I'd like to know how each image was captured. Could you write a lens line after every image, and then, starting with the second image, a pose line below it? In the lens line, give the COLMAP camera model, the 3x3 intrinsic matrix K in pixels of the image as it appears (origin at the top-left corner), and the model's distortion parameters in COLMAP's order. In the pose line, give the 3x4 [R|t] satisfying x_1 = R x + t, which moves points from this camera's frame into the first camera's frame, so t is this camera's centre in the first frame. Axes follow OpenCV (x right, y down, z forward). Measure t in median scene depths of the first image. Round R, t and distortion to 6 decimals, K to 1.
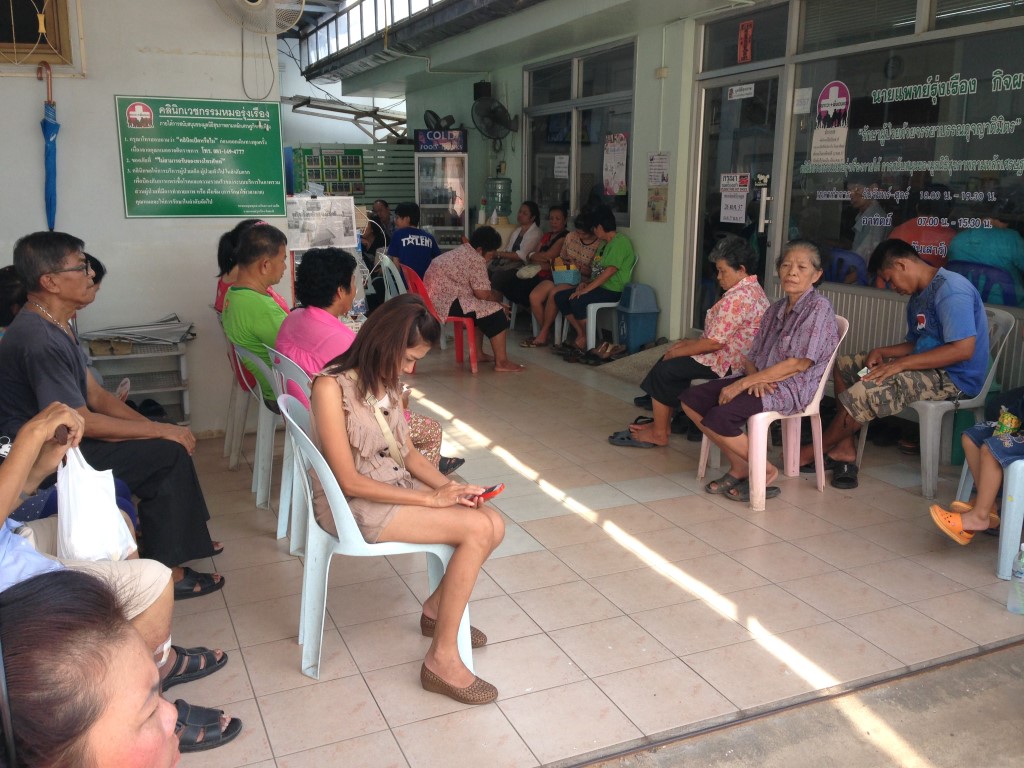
lens RADIAL K [[951.4, 0, 504.7], [0, 951.4, 385.0], [0, 0, 1]] dist [0.052271, 0.000000]
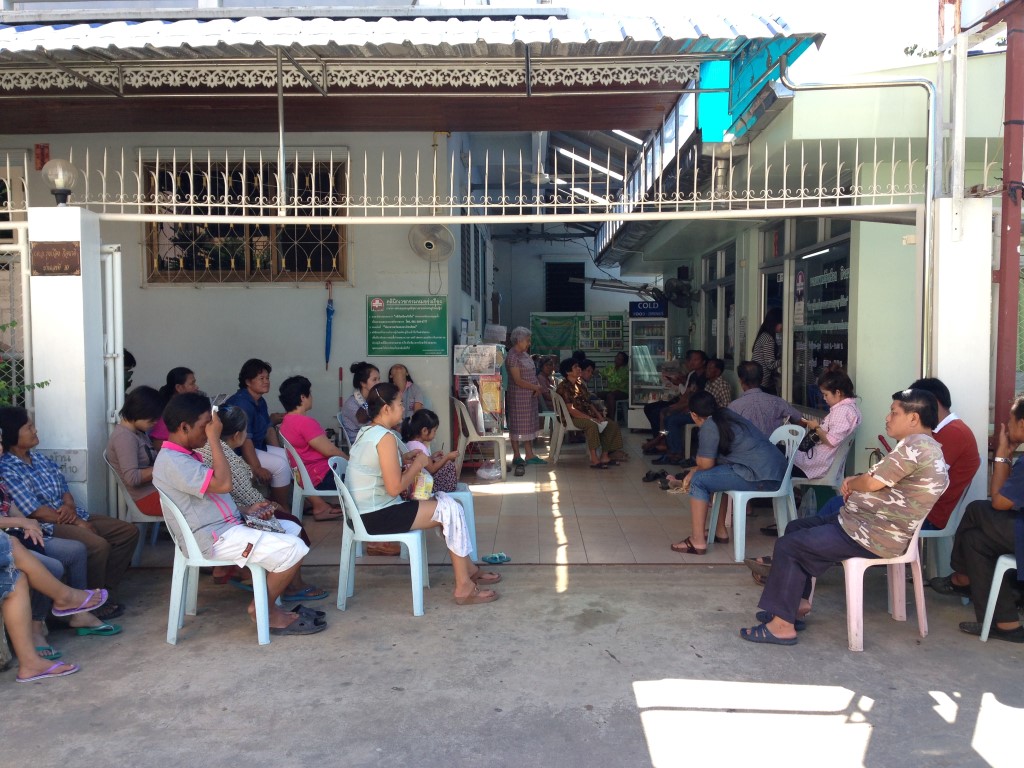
lens RADIAL K [[951.4, 0, 518.6], [0, 951.4, 381.5], [0, 0, 1]] dist [0.052271, 0.000000]
pose [[0.916490, 0.012532, -0.399861, 0.406804], [-0.079884, 0.985113, -0.152220, 0.088085], [0.392001, 0.171451, 0.903847, -0.370140]]
